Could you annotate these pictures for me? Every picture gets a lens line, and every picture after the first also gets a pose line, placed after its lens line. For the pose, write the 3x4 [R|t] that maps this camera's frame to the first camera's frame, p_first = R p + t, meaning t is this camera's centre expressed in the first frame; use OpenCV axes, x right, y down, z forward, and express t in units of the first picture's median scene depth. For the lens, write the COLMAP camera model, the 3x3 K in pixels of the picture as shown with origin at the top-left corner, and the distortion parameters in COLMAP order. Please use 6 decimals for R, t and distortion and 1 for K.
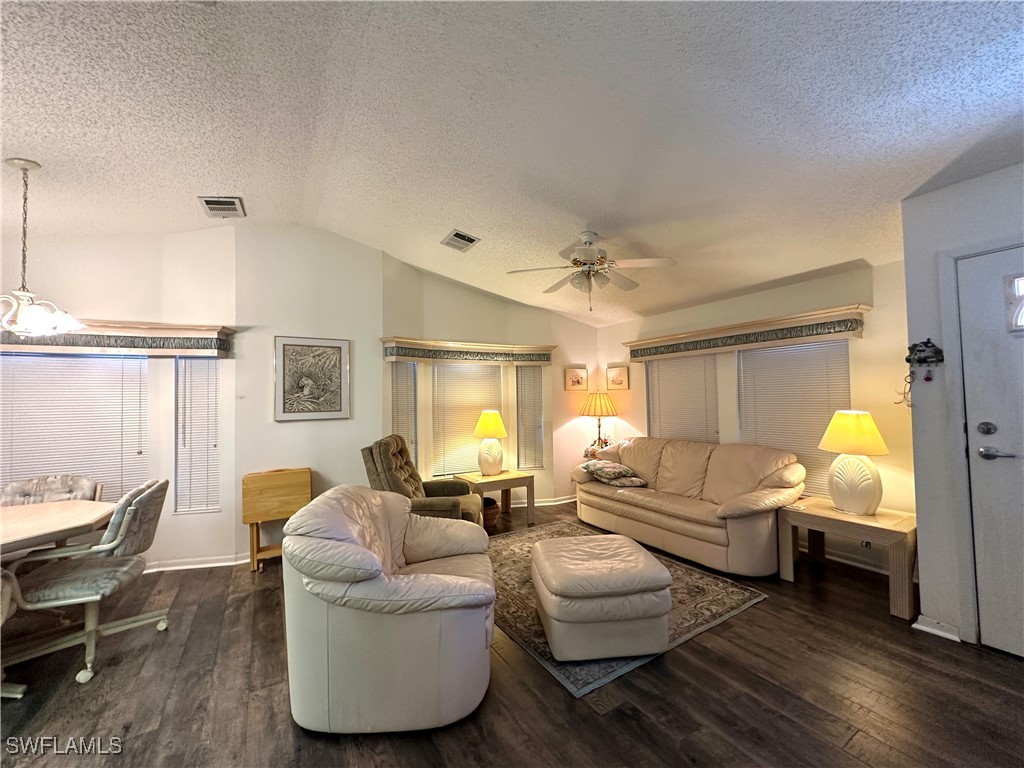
lens RADIAL K [[409.9, 0, 511.7], [0, 409.9, 385.5], [0, 0, 1]] dist [-0.005237, 0.001472]
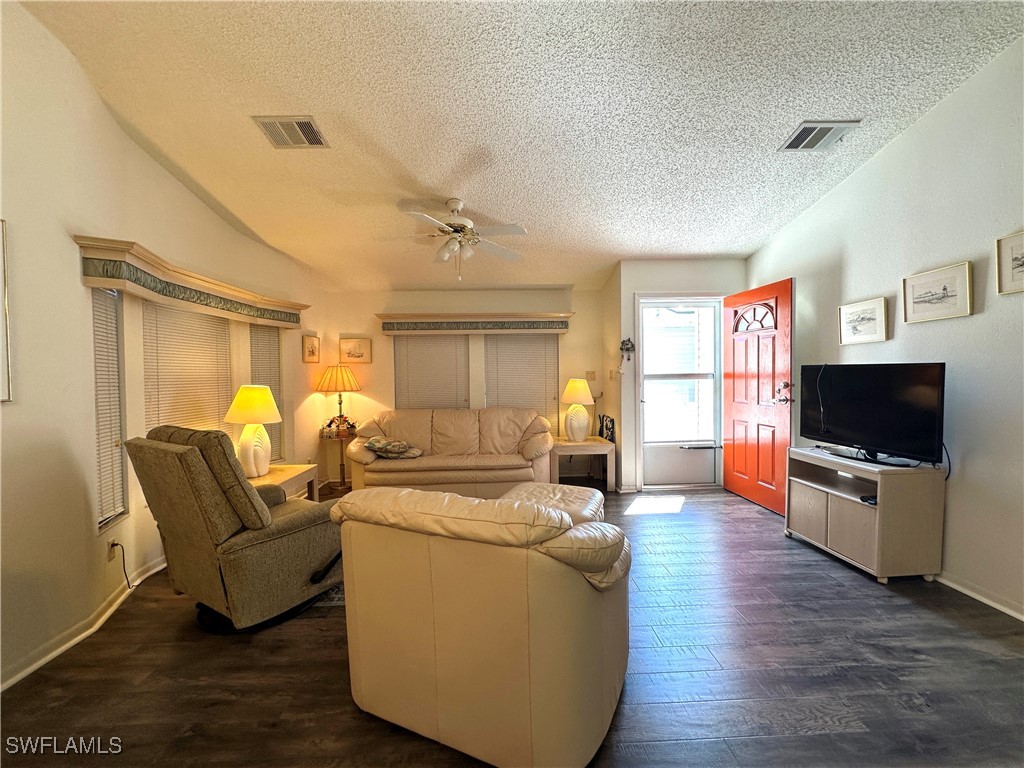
lens RADIAL K [[409.9, 0, 511.4], [0, 409.9, 385.1], [0, 0, 1]] dist [-0.005237, 0.001472]
pose [[0.486156, -0.010354, 0.873810, -0.617958], [-0.023661, 0.999407, 0.025007, 0.046715], [-0.873551, -0.032833, 0.485623, 0.381210]]
